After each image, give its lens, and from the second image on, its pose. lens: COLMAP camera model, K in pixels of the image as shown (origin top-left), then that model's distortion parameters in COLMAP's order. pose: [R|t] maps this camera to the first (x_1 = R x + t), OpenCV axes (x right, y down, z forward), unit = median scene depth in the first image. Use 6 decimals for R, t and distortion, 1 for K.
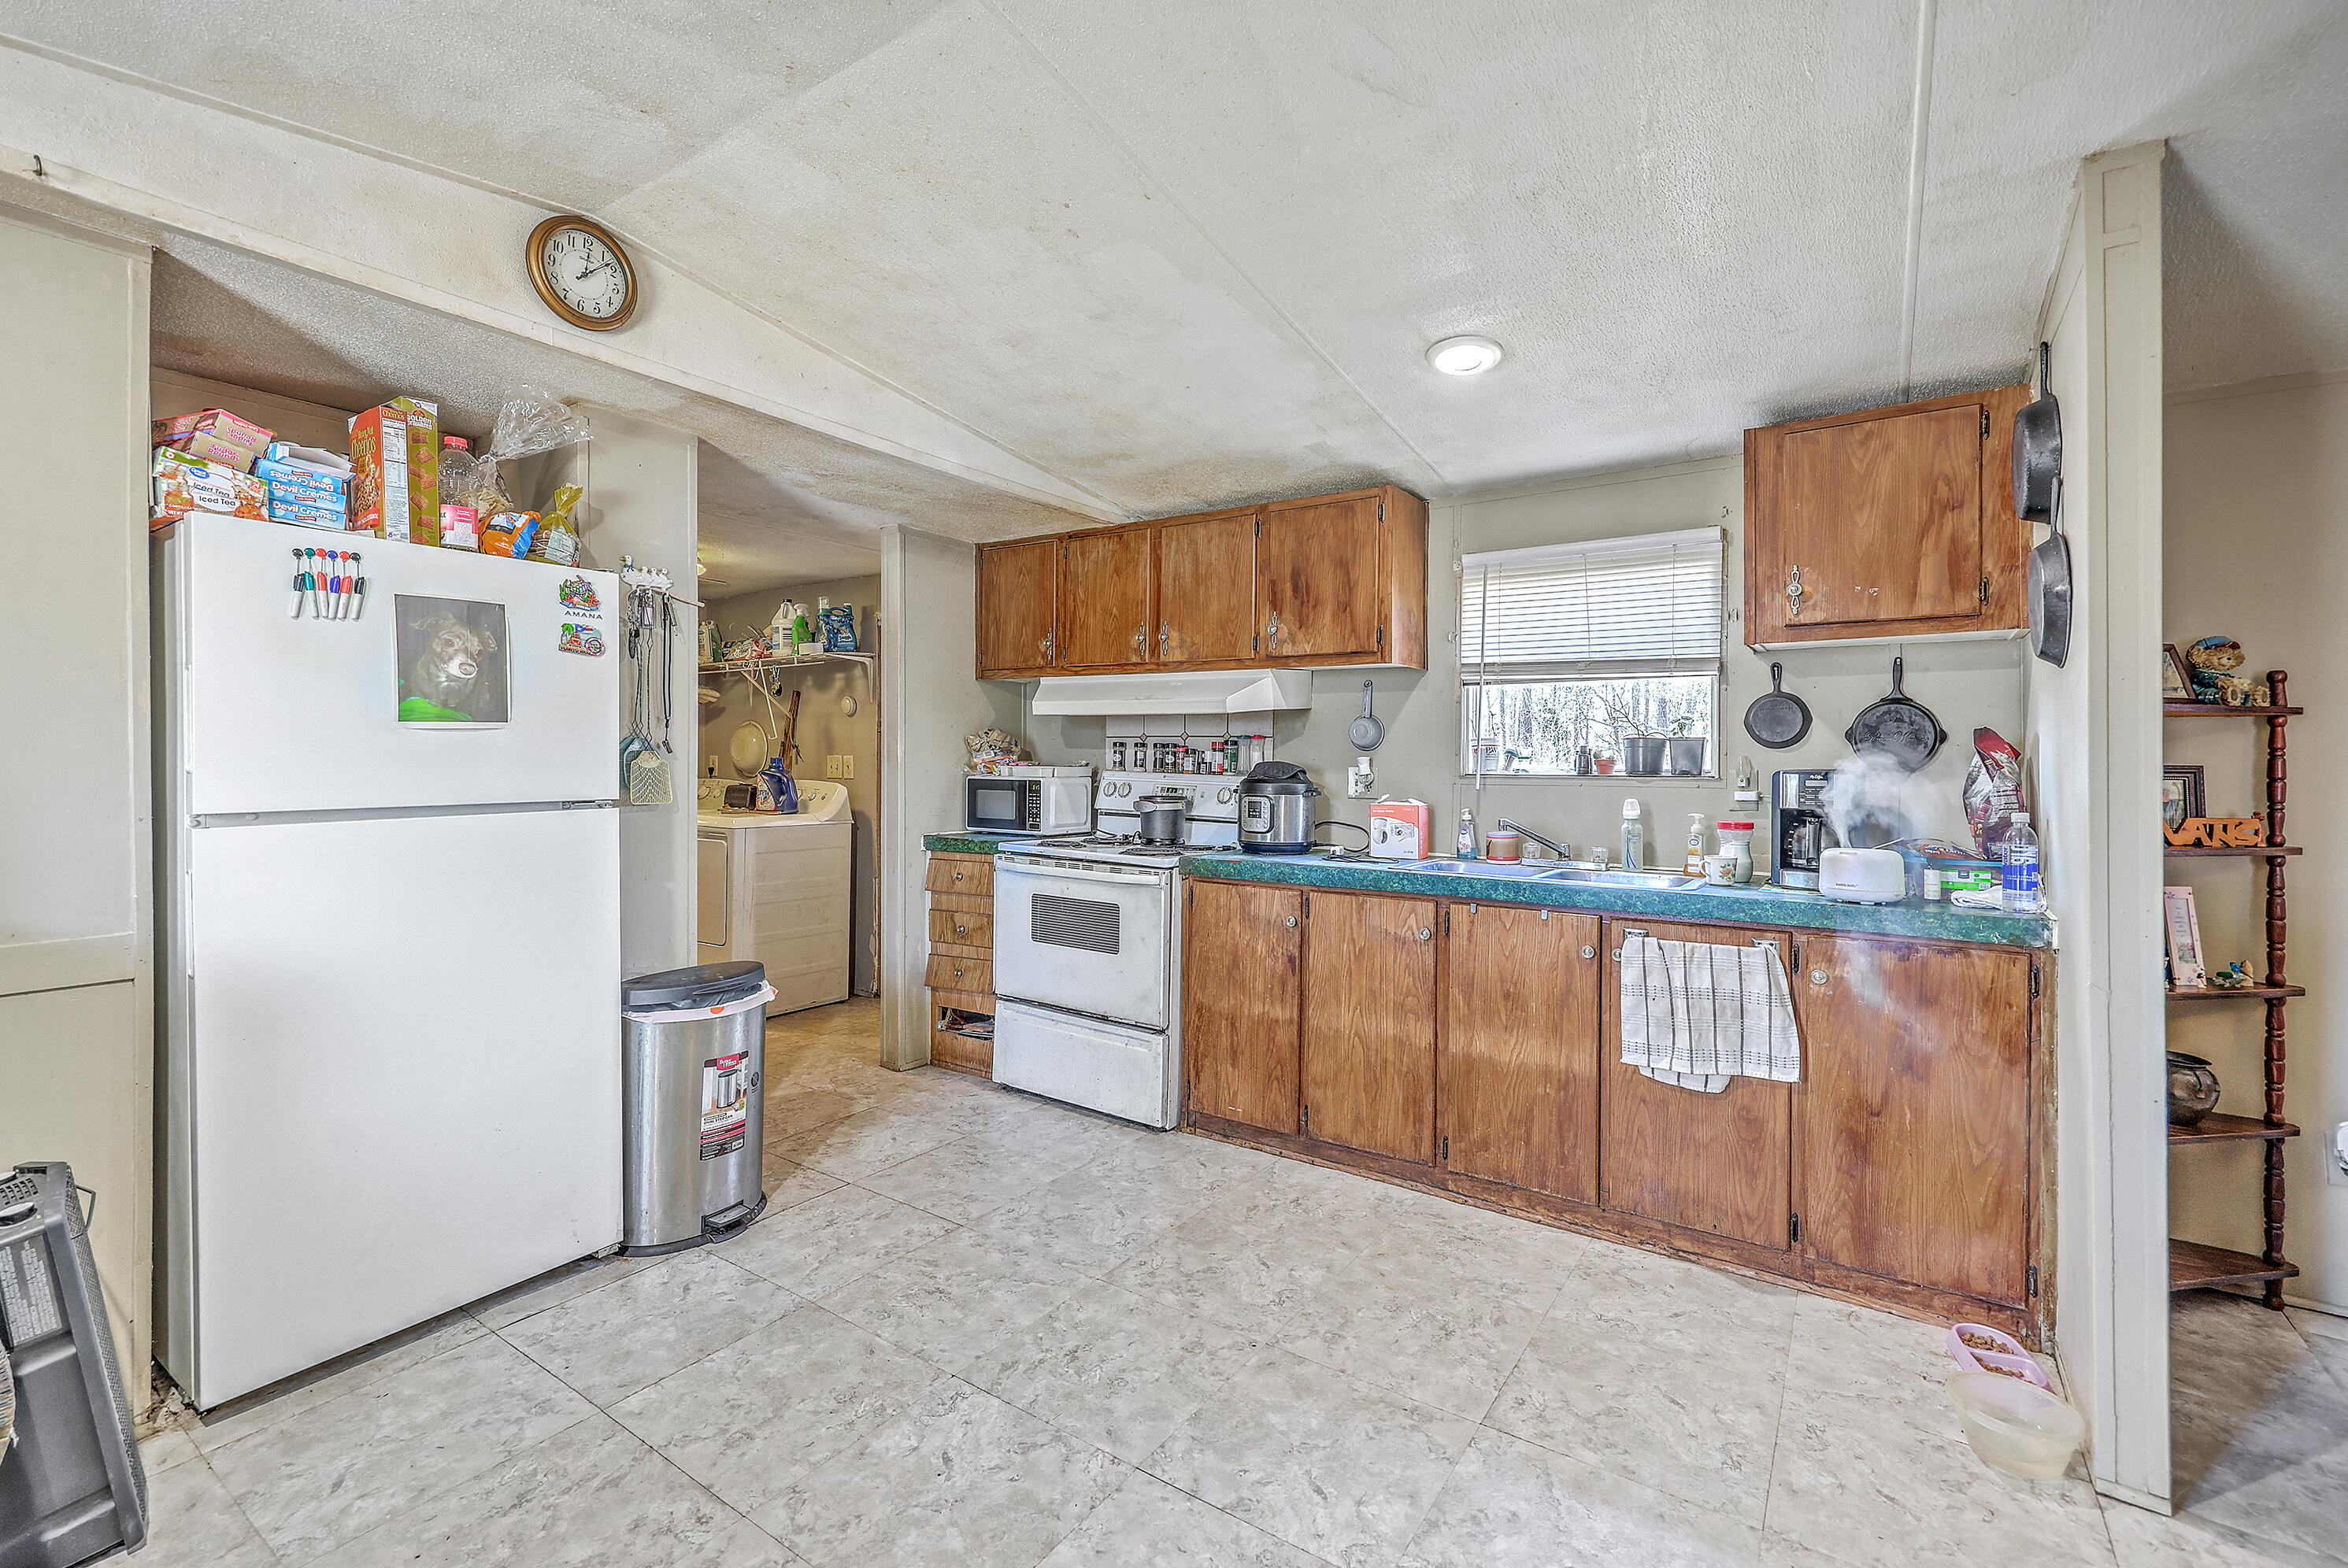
lens RADIAL K [[1017.1, 0, 1194.3], [0, 1017.1, 762.5], [0, 0, 1]] dist [0.001411, -0.000055]
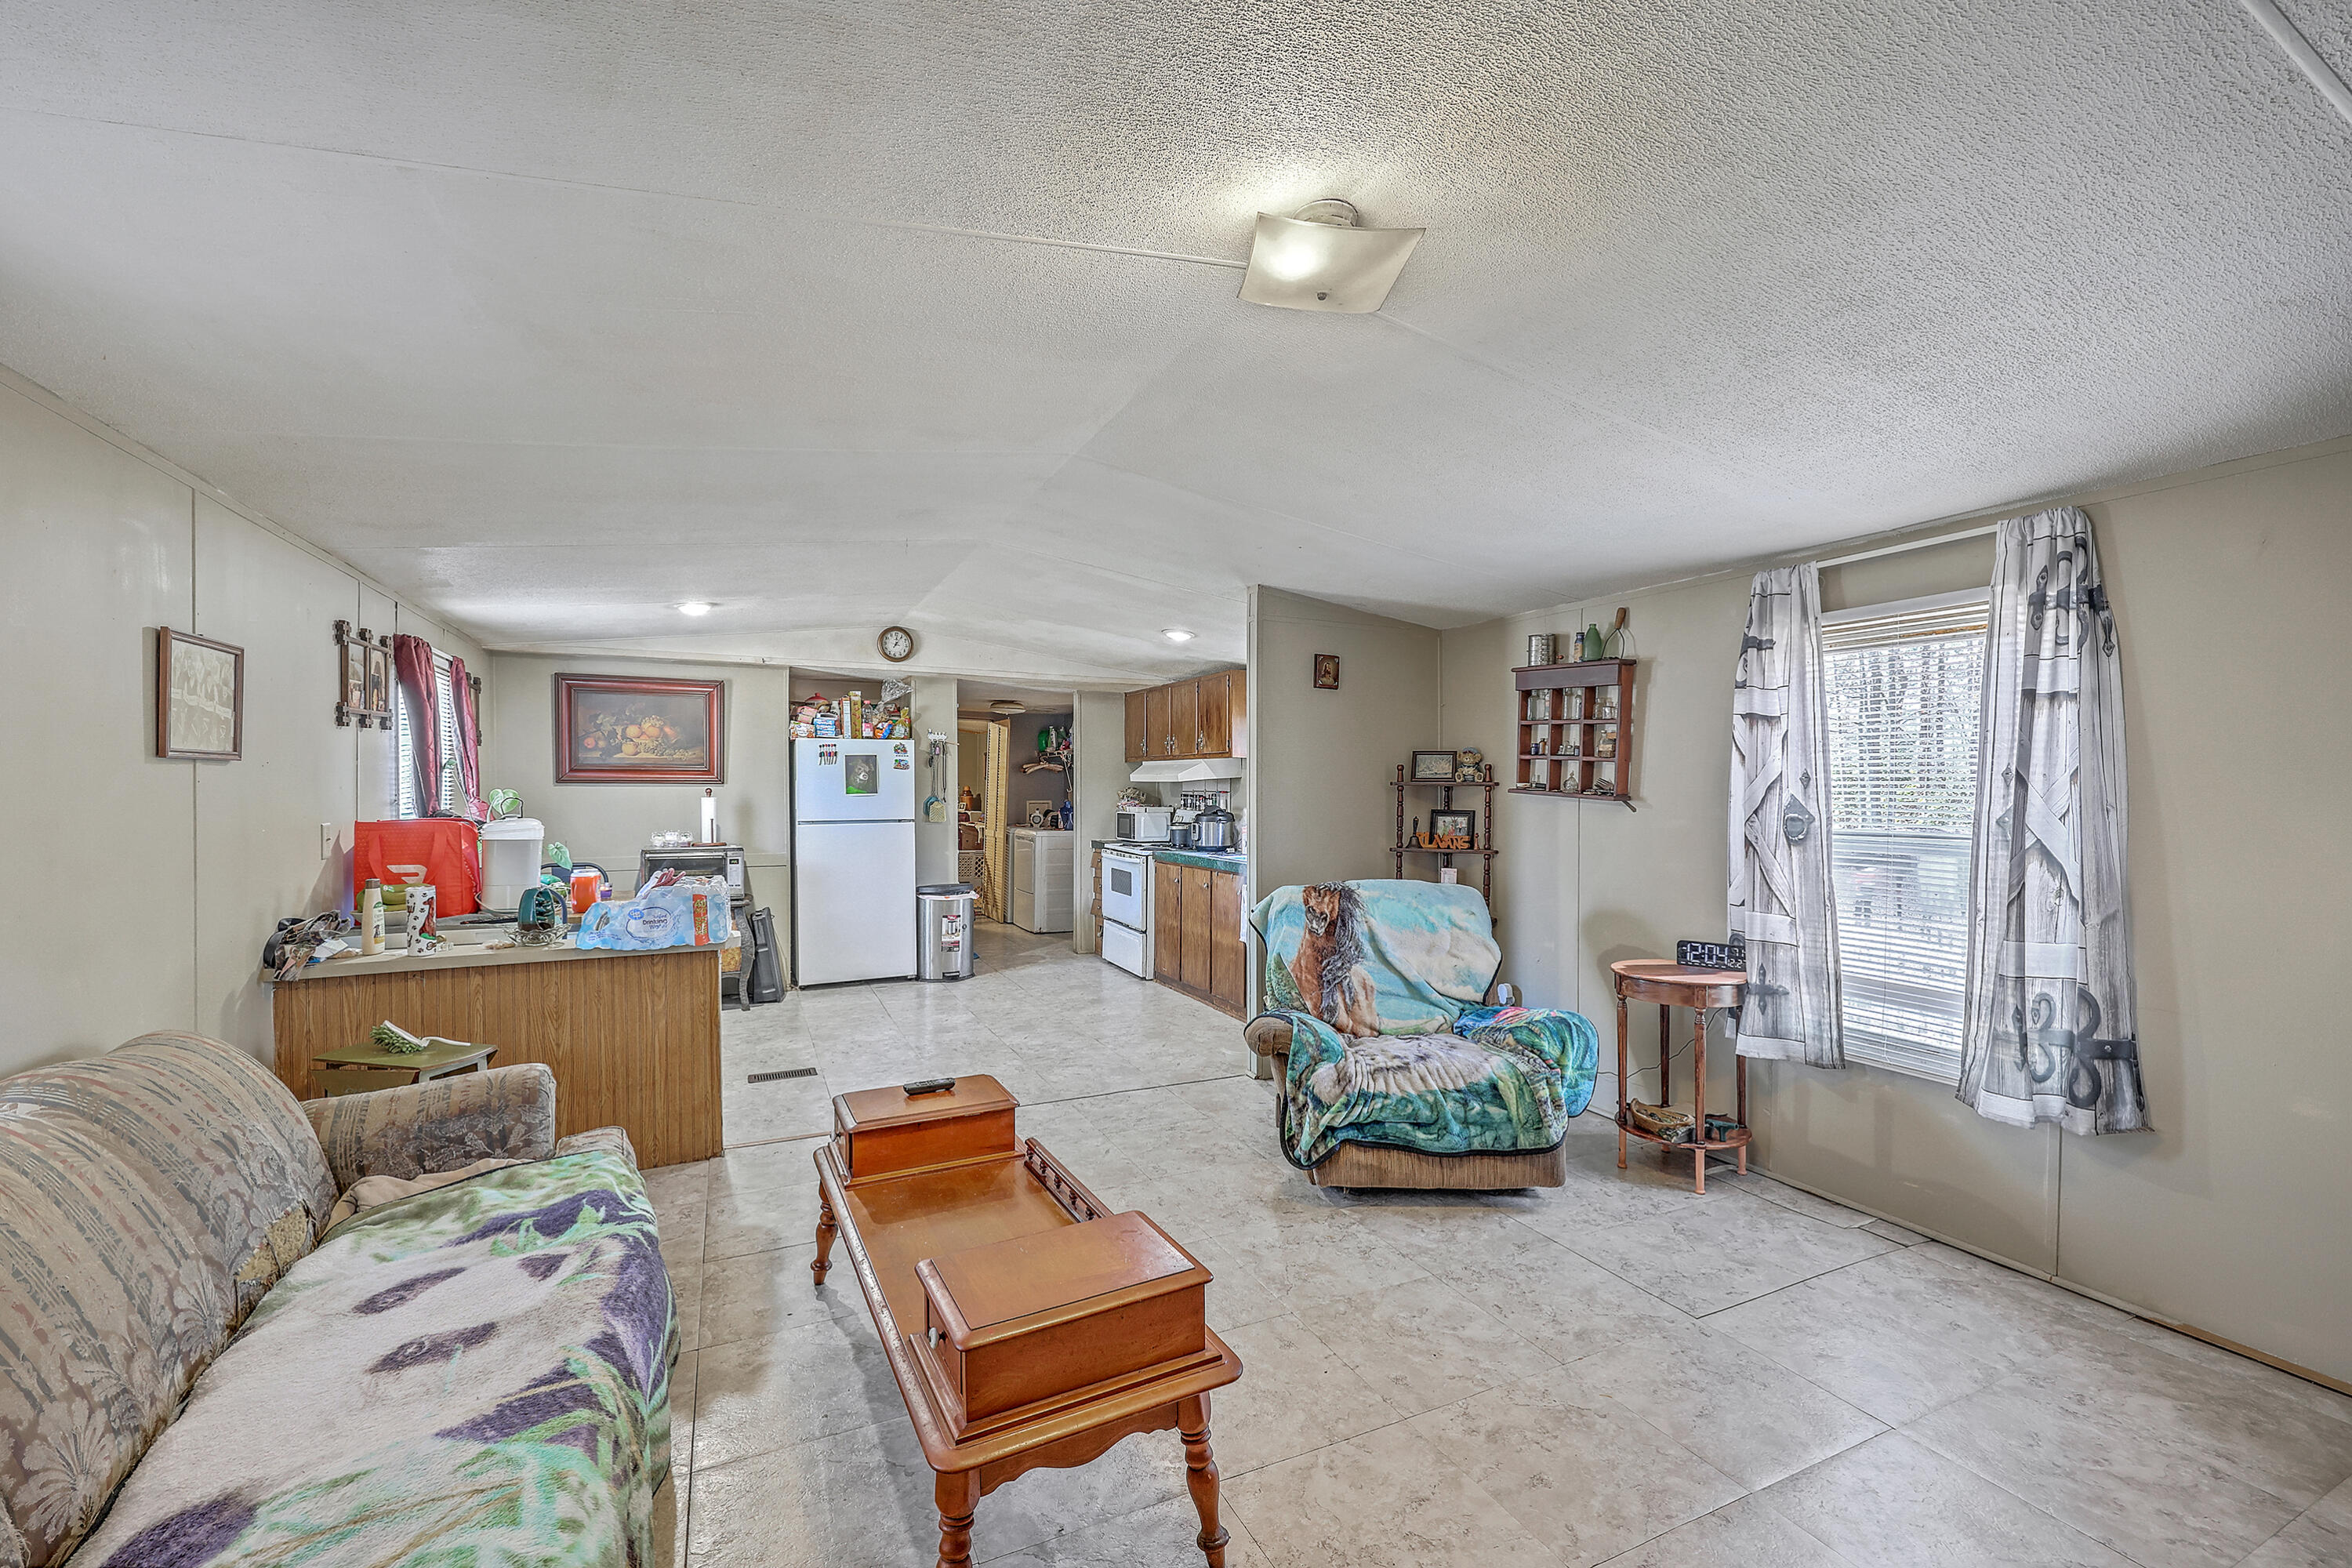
lens RADIAL K [[958.6, 0, 1200.9], [0, 958.6, 801.5], [0, 0, 1]] dist [-0.001507, -0.000130]
pose [[0.866661, 0.000327, -0.498897, 1.122202], [0.001524, 0.999993, 0.003303, -0.016473], [0.498895, -0.003623, 0.866655, -0.708526]]
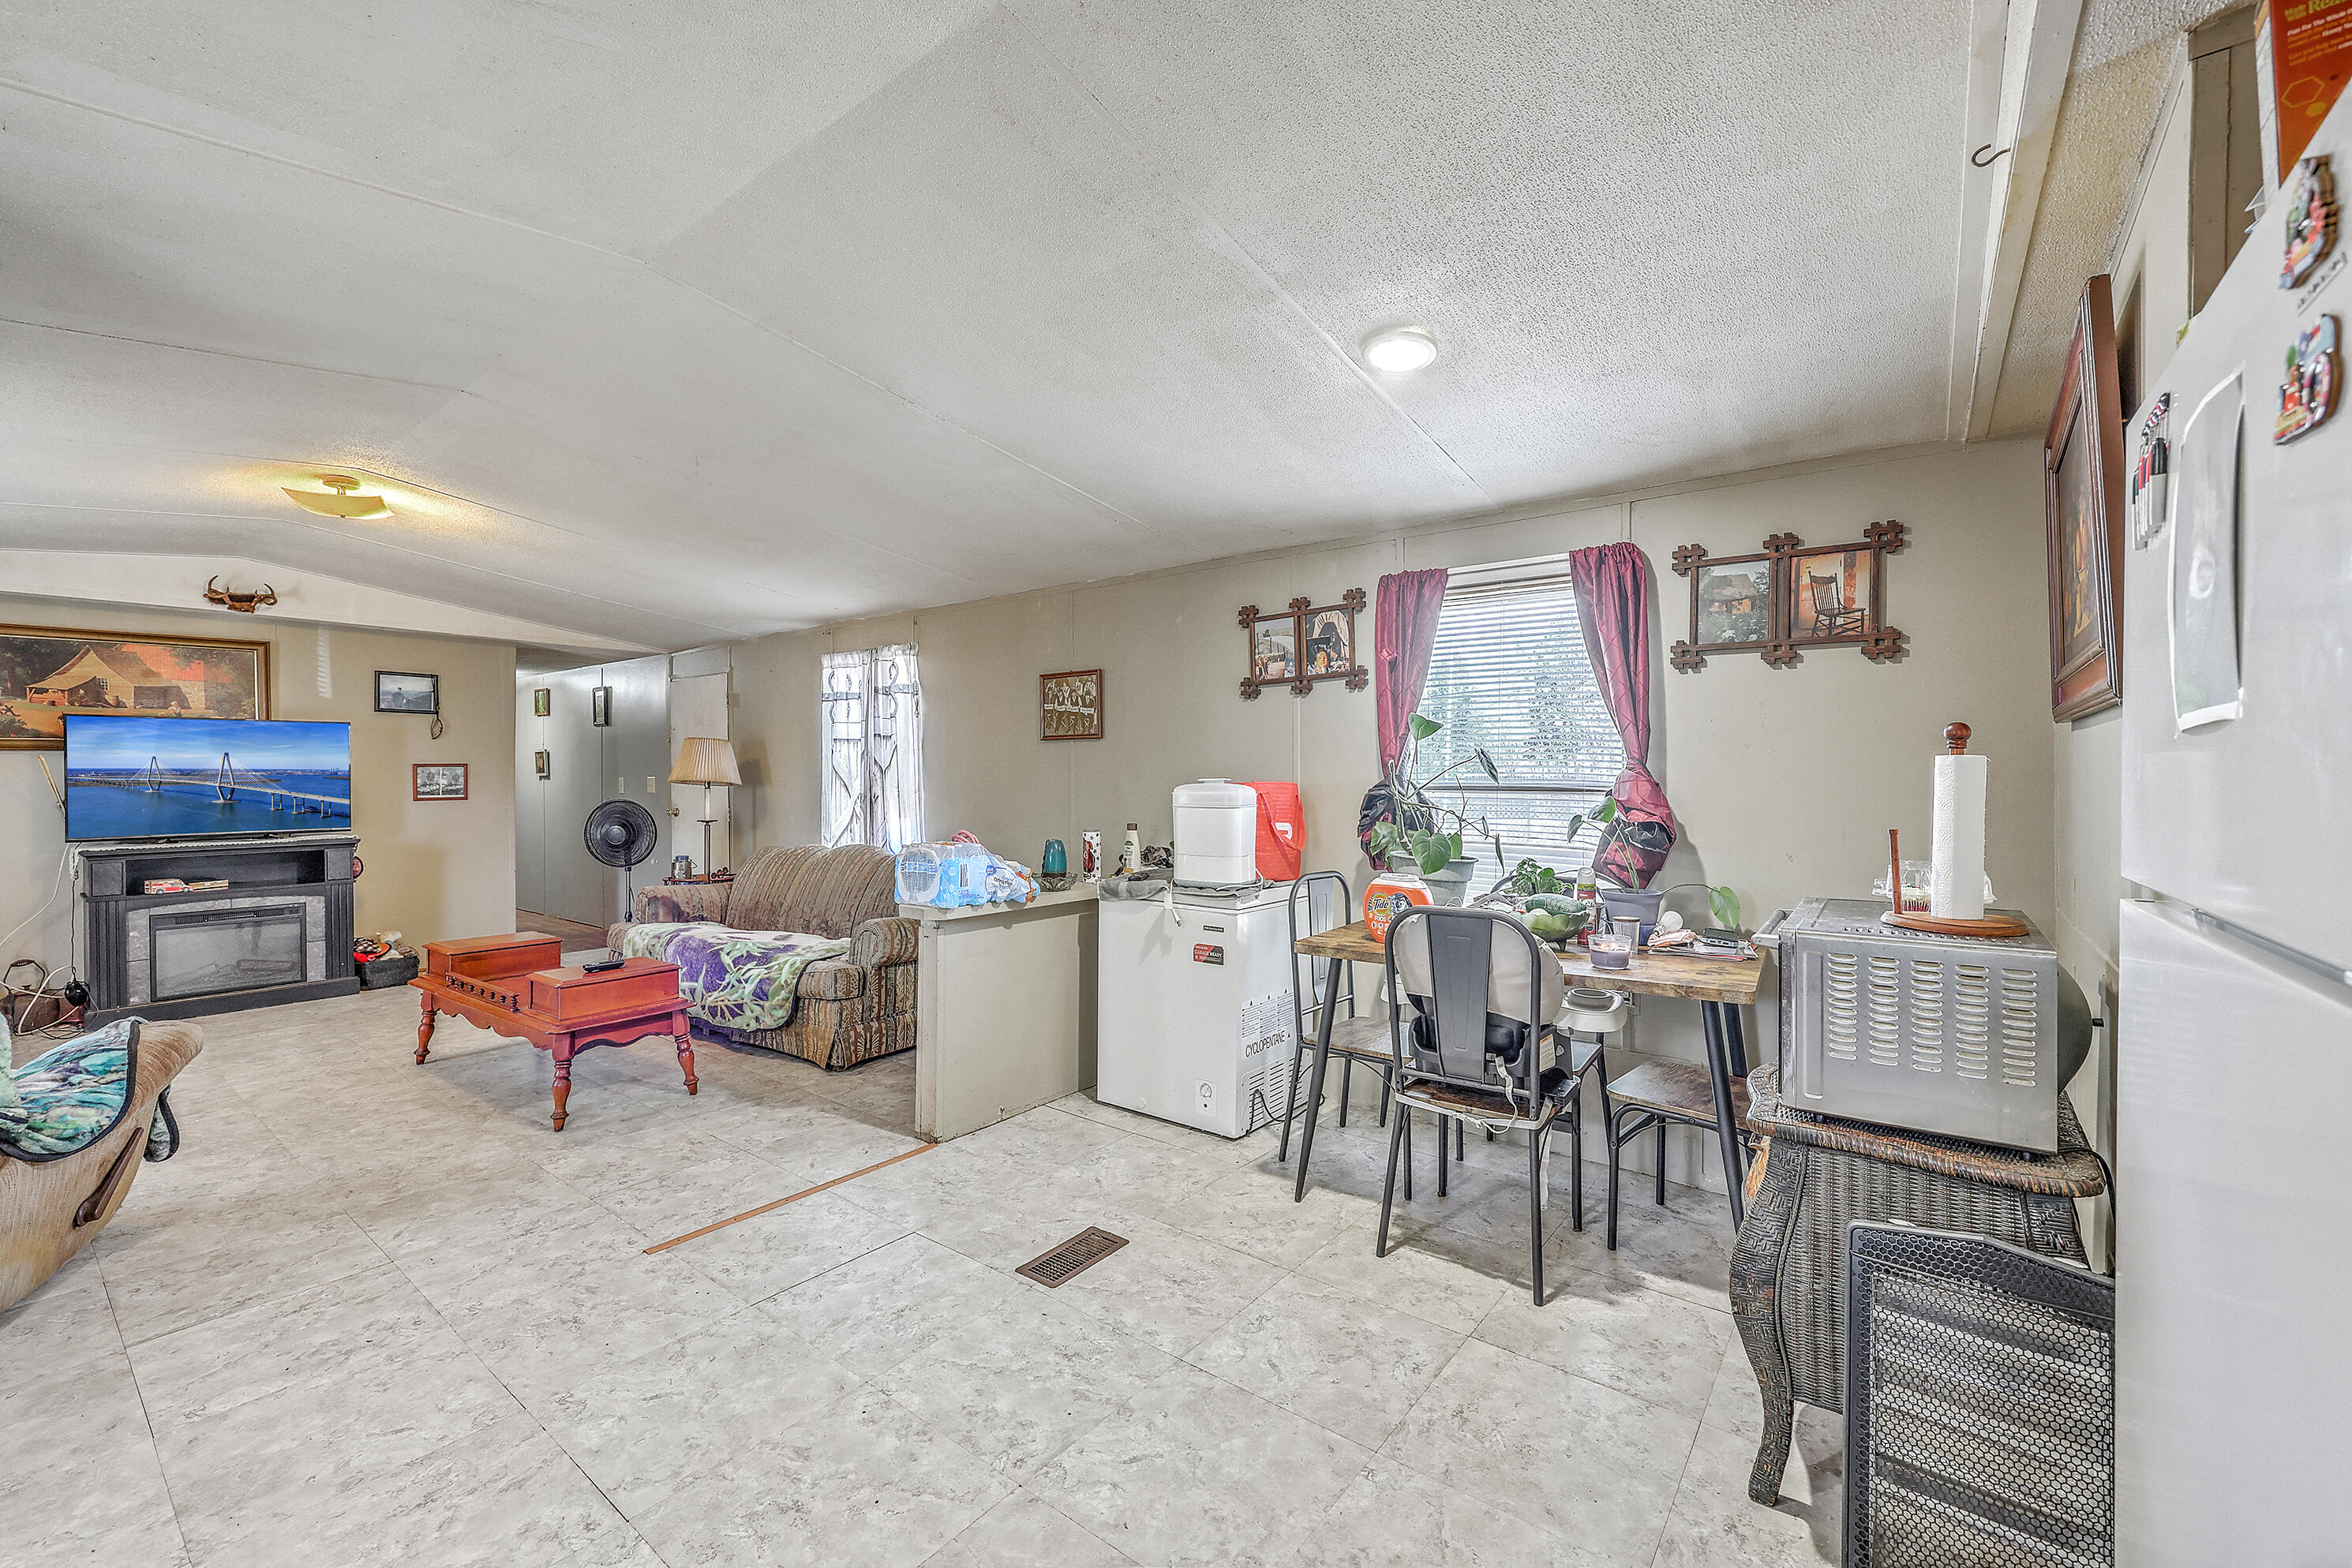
lens RADIAL K [[965.8, 0, 1181.4], [0, 965.8, 778.1], [0, 0, 1]] dist [0.001815, 0.000307]
pose [[-0.997346, -0.009479, 0.072189, -0.230986], [-0.008617, 0.999888, 0.012245, -0.009550], [-0.072297, 0.011590, -0.997316, 0.949409]]
